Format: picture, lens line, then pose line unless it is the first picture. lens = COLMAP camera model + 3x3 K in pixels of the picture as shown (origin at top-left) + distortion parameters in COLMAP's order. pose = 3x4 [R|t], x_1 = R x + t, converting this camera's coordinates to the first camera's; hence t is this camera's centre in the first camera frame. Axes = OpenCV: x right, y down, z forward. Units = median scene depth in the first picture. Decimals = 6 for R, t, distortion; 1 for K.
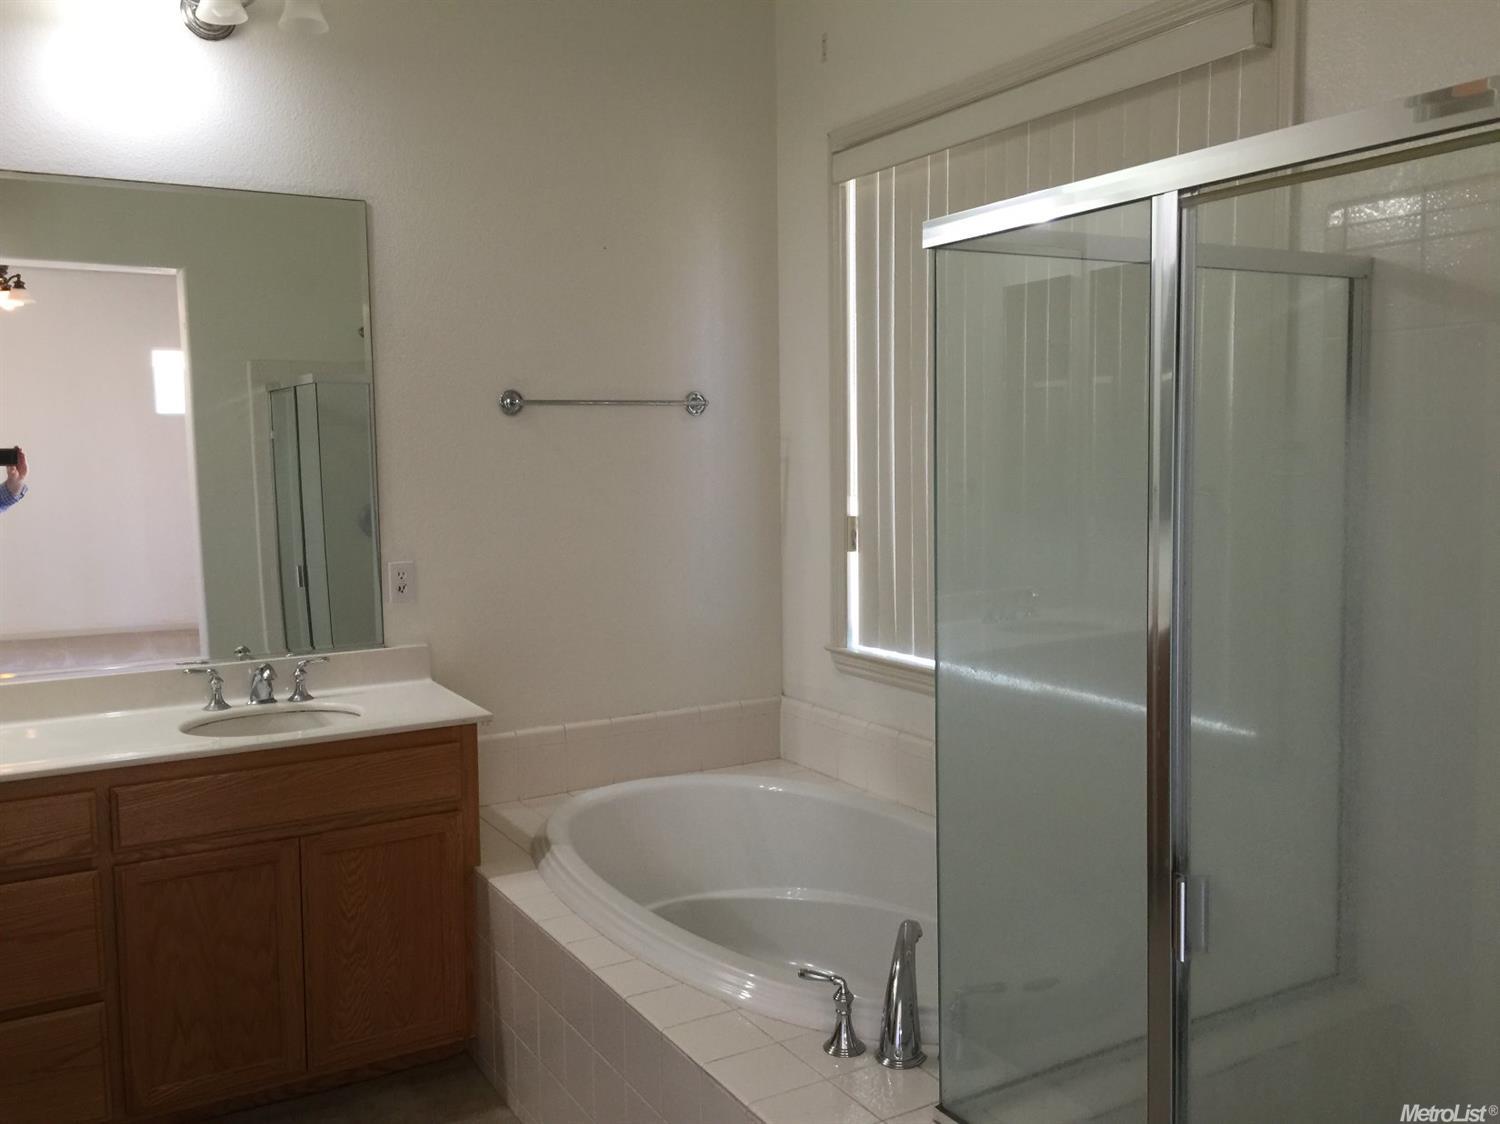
lens RADIAL K [[1286.2, 0, 749.0], [0, 1286.2, 562.8], [0, 0, 1]] dist [0.075403, -0.099693]
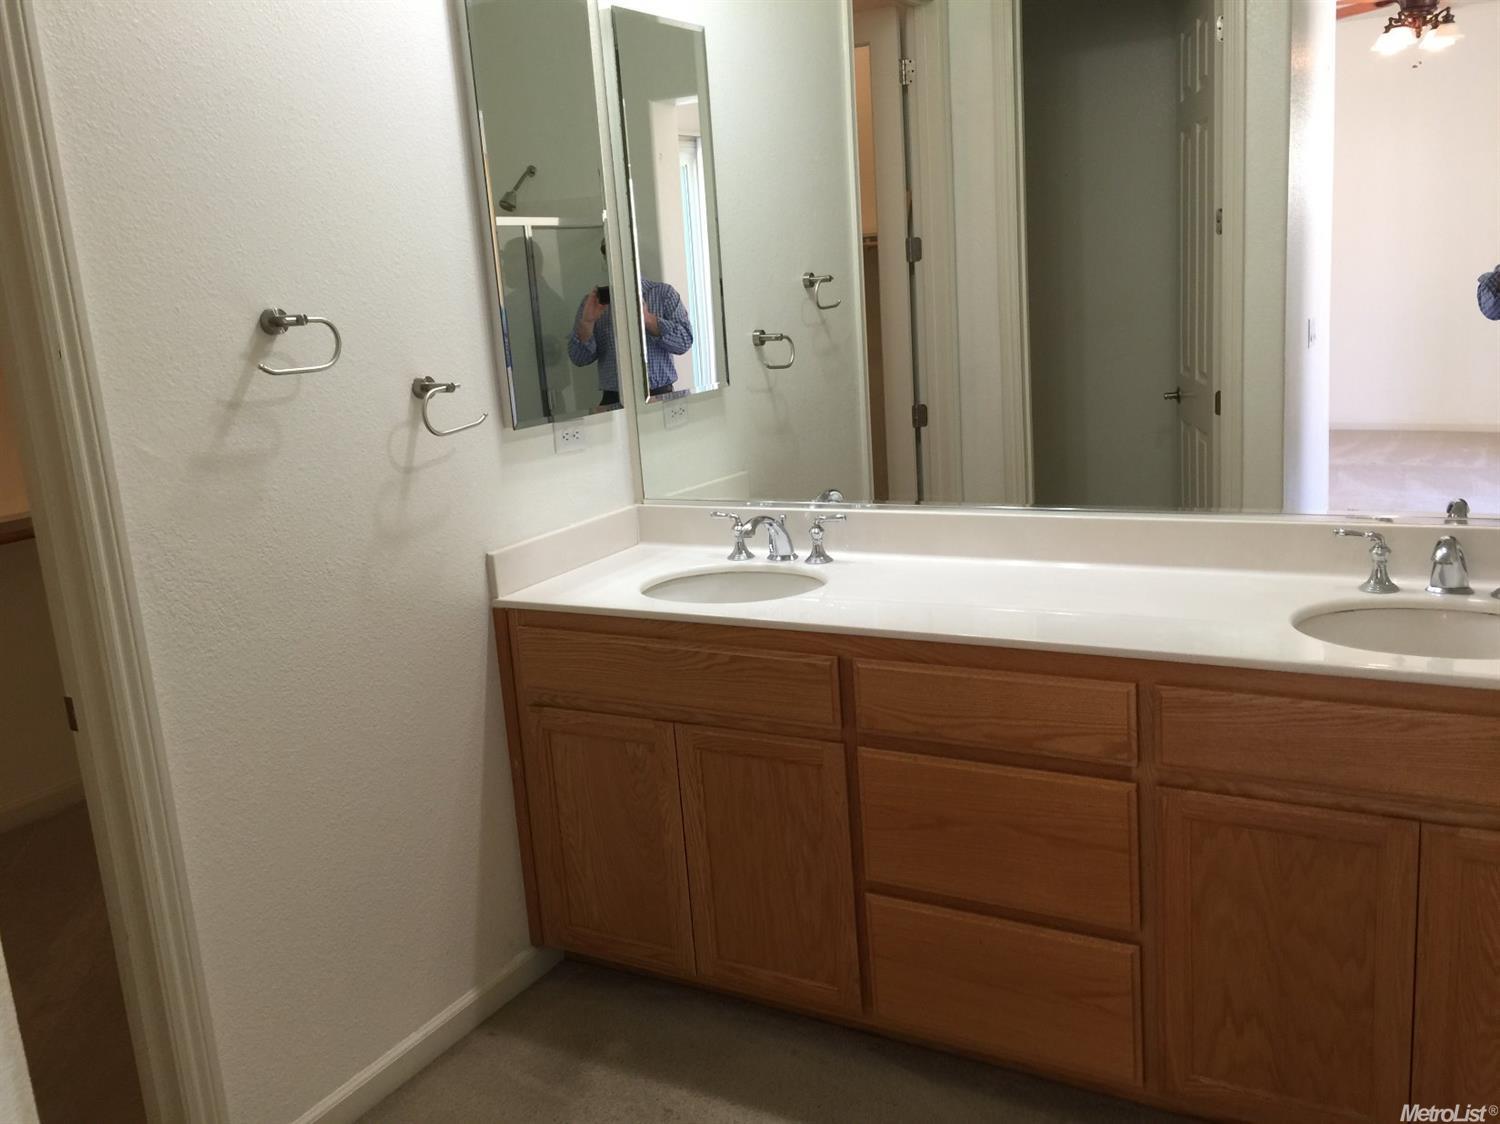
lens RADIAL K [[1286.2, 0, 753.8], [0, 1286.2, 555.7], [0, 0, 1]] dist [0.075403, -0.099693]
pose [[0.491877, 0.158415, -0.856132, 0.020463], [-0.011909, 0.984440, 0.175315, -0.026027], [0.870583, -0.076037, 0.486110, 0.415249]]
